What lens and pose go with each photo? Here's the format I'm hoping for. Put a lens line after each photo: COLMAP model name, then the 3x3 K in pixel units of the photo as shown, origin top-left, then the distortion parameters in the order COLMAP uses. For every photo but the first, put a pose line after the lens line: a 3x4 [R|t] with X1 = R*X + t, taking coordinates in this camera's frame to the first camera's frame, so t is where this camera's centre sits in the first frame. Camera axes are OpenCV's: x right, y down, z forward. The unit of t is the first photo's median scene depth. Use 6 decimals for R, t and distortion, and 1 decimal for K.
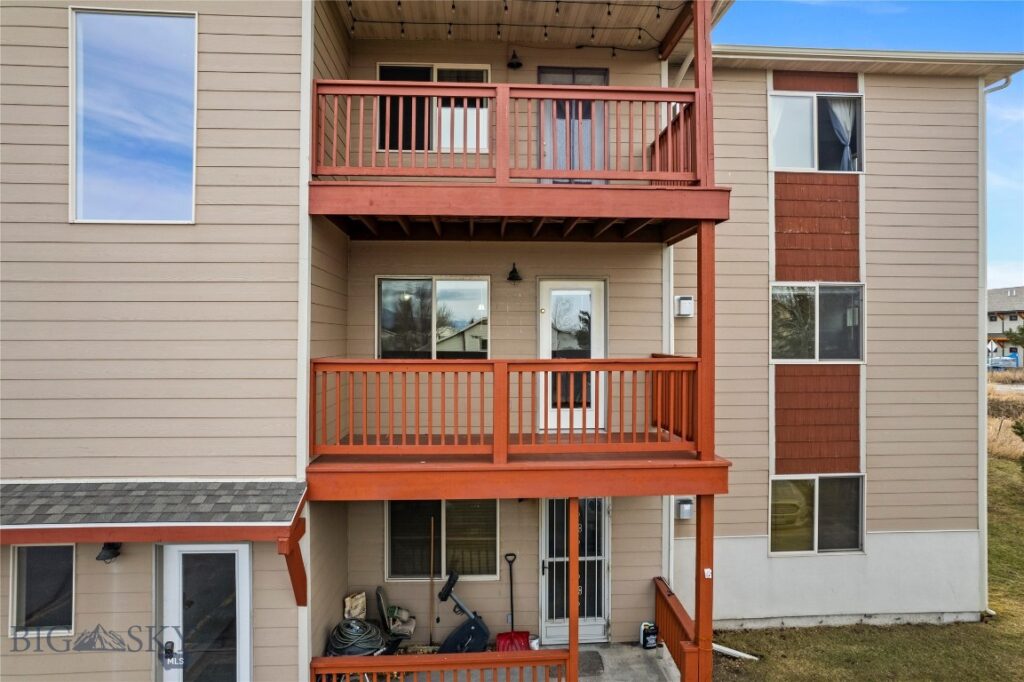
lens RADIAL K [[655.4, 0, 512.0], [0, 655.4, 341.0], [0, 0, 1]] dist [-0.073844, 0.066566]
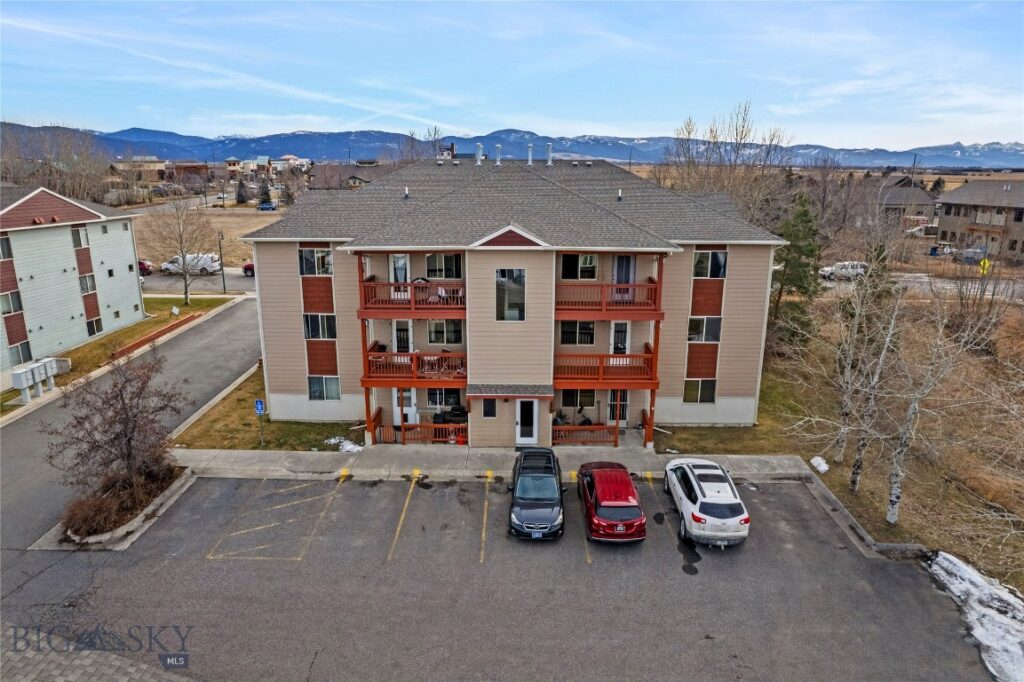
lens RADIAL K [[655.4, 0, 512.0], [0, 655.4, 341.0], [0, 0, 1]] dist [-0.073844, 0.066566]
pose [[0.997012, 0.023230, -0.073677, -0.207302], [-0.003691, 0.966953, 0.254930, -0.823154], [0.077165, -0.253896, 0.964149, -2.187749]]
